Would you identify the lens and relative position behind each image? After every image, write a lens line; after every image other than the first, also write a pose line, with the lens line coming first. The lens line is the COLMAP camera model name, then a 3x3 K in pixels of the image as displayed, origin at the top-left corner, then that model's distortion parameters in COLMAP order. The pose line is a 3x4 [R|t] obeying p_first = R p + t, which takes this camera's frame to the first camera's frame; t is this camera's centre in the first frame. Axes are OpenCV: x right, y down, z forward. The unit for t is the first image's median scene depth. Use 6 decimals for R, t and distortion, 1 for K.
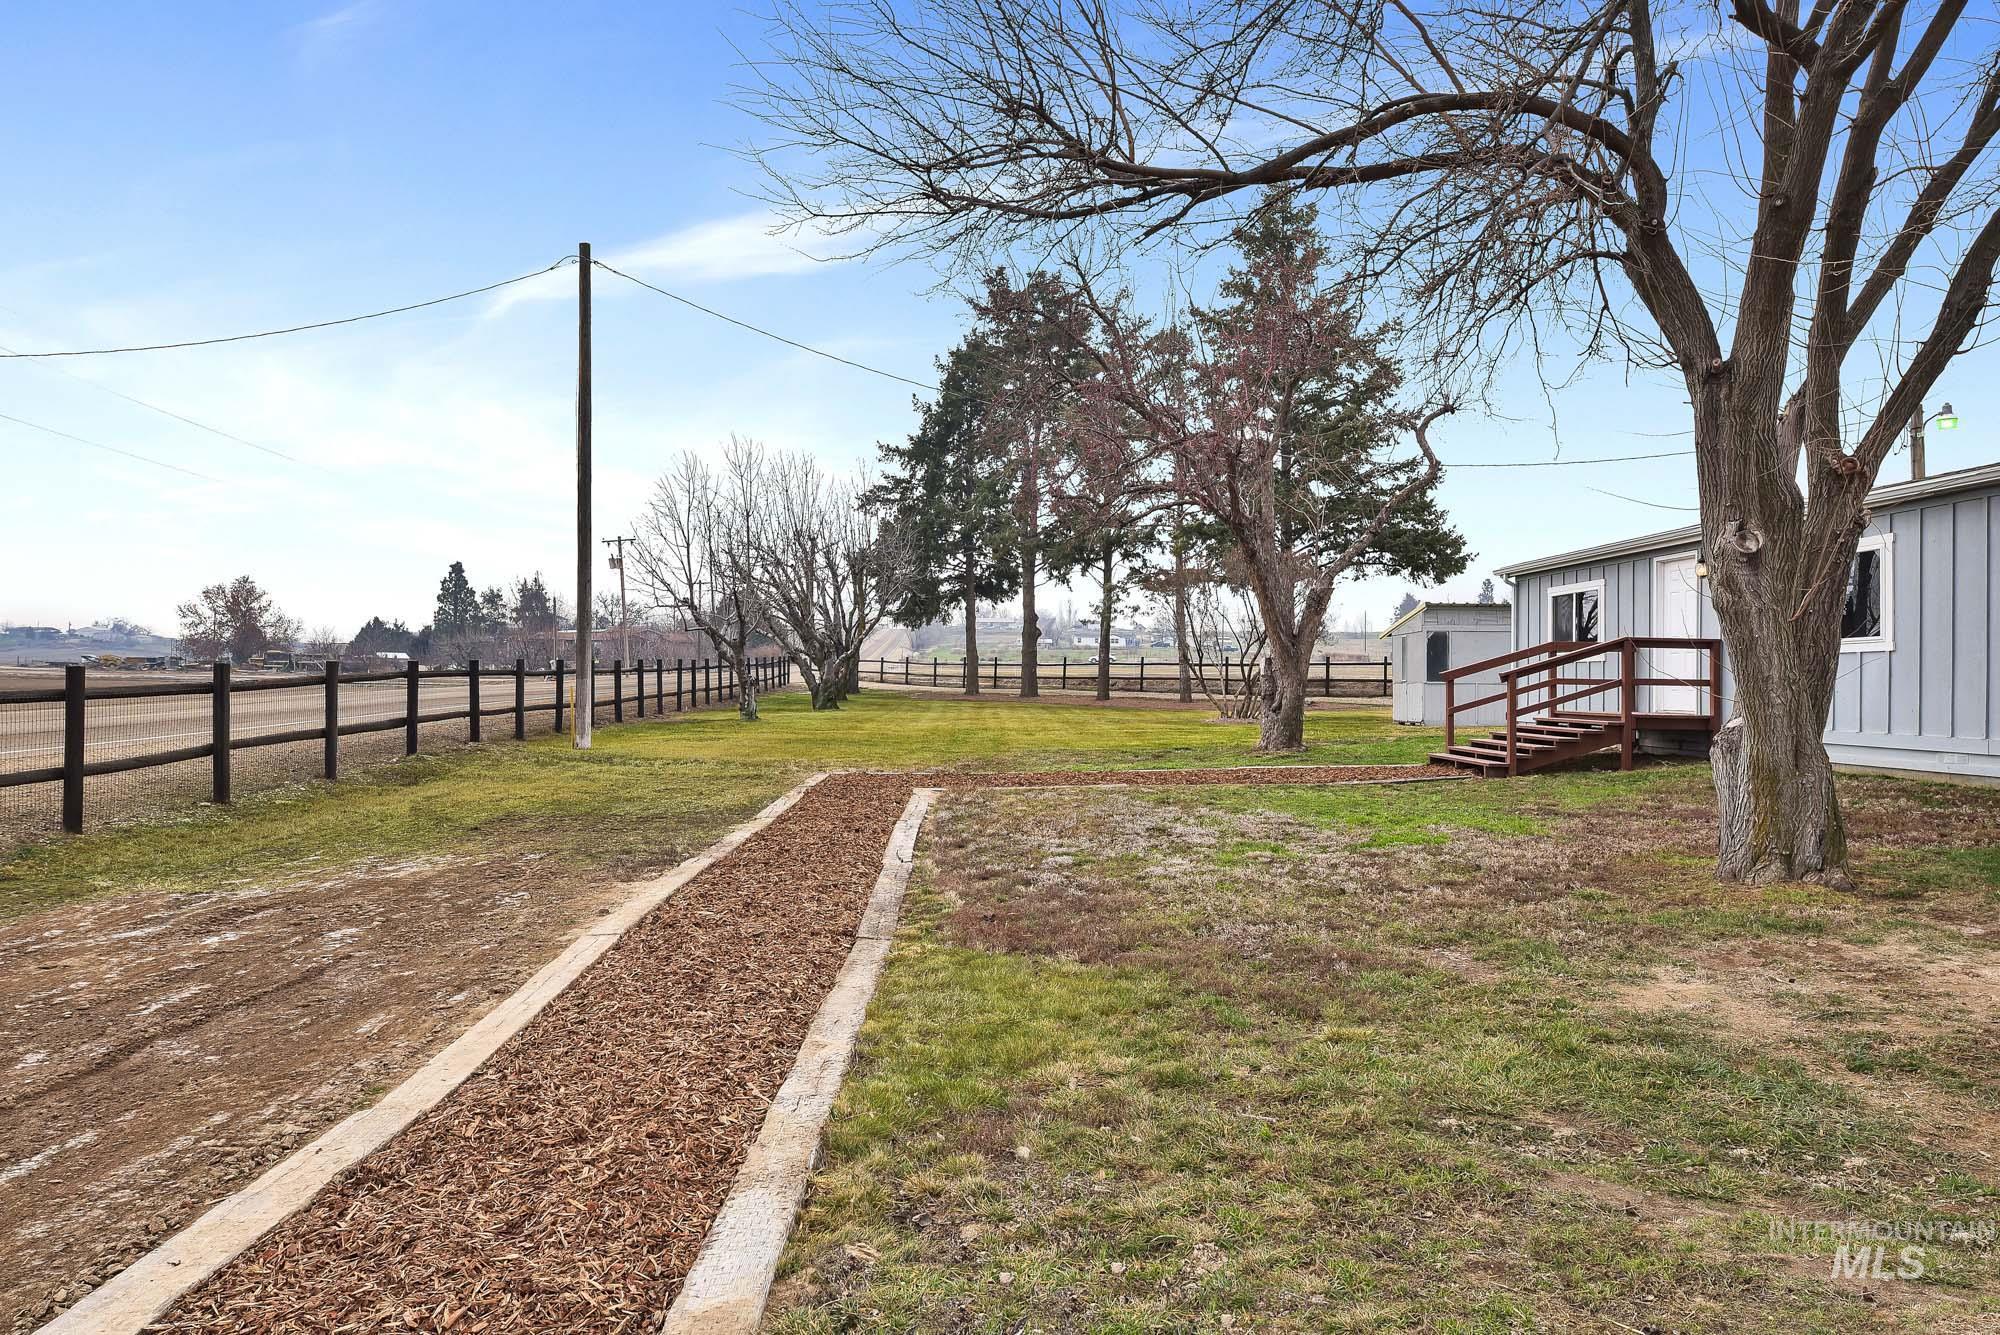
lens RADIAL K [[1304.8, 0, 1000.0], [0, 1304.8, 667.5], [0, 0, 1]] dist [-0.003089, 0.000060]
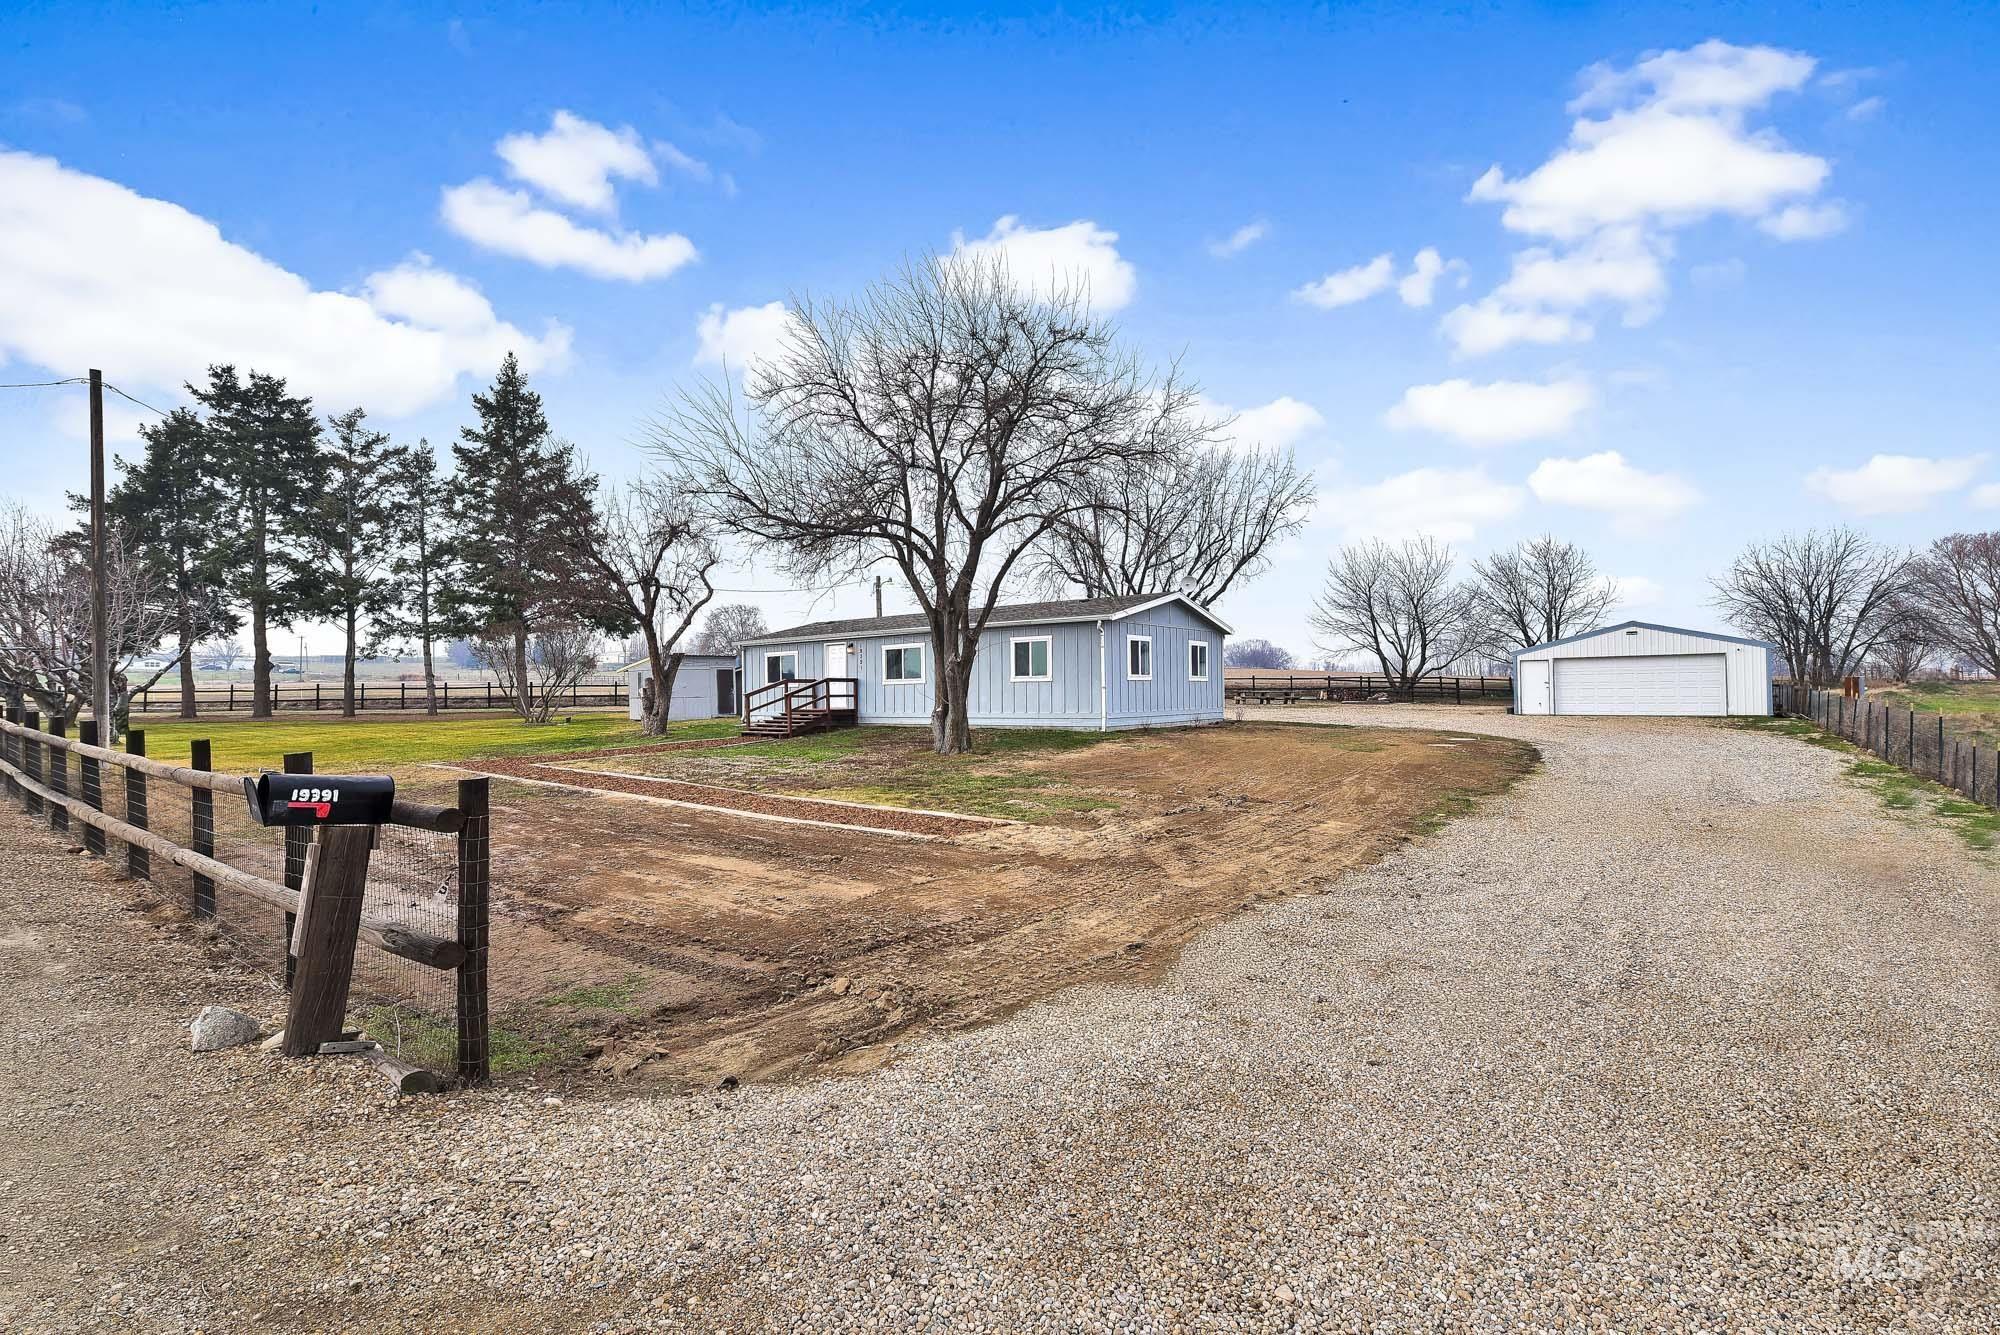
lens RADIAL K [[951.6, 0, 1000.0], [0, 951.6, 667.5], [0, 0, 1]] dist [0.000714, 0.000108]
pose [[0.645734, -0.005738, 0.763541, -0.244147], [0.015082, 0.999873, -0.005241, -0.010431], [-0.763414, 0.014900, 0.645738, -0.141936]]
